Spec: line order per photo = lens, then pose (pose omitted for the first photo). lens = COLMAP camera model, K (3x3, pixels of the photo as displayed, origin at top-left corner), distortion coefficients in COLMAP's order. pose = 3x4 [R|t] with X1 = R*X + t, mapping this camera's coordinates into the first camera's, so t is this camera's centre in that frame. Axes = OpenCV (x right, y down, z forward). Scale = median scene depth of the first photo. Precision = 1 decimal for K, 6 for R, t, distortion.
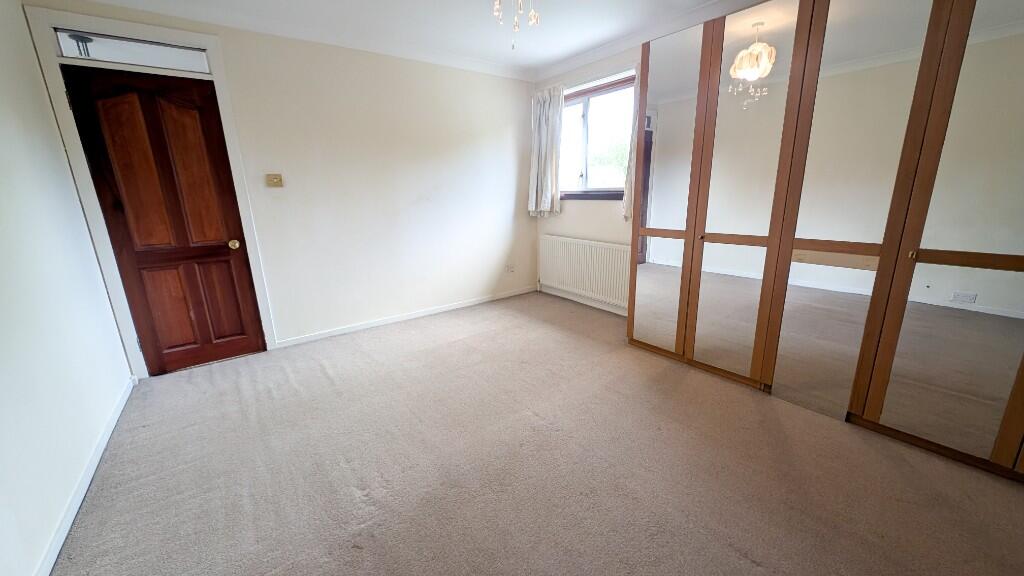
lens RADIAL K [[377.3, 0, 514.1], [0, 377.3, 291.8], [0, 0, 1]] dist [0.003433, 0.000021]
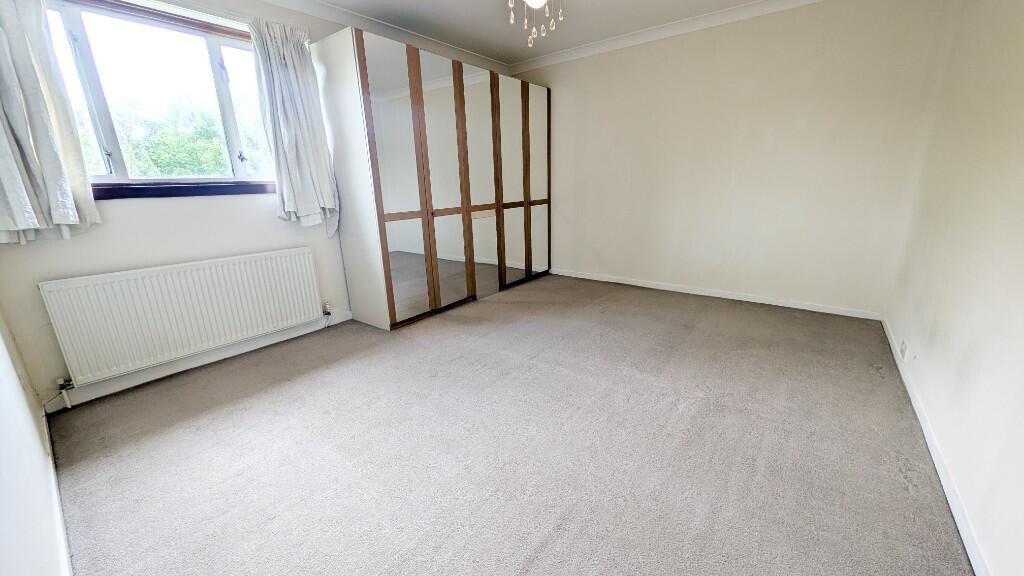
lens RADIAL K [[377.3, 0, 515.4], [0, 377.3, 280.3], [0, 0, 1]] dist [0.003433, 0.000021]
pose [[-0.227007, -0.247092, 0.942026, -0.815722], [0.266039, 0.914755, 0.304049, -0.240754], [-0.936852, 0.319637, -0.141919, 0.928617]]
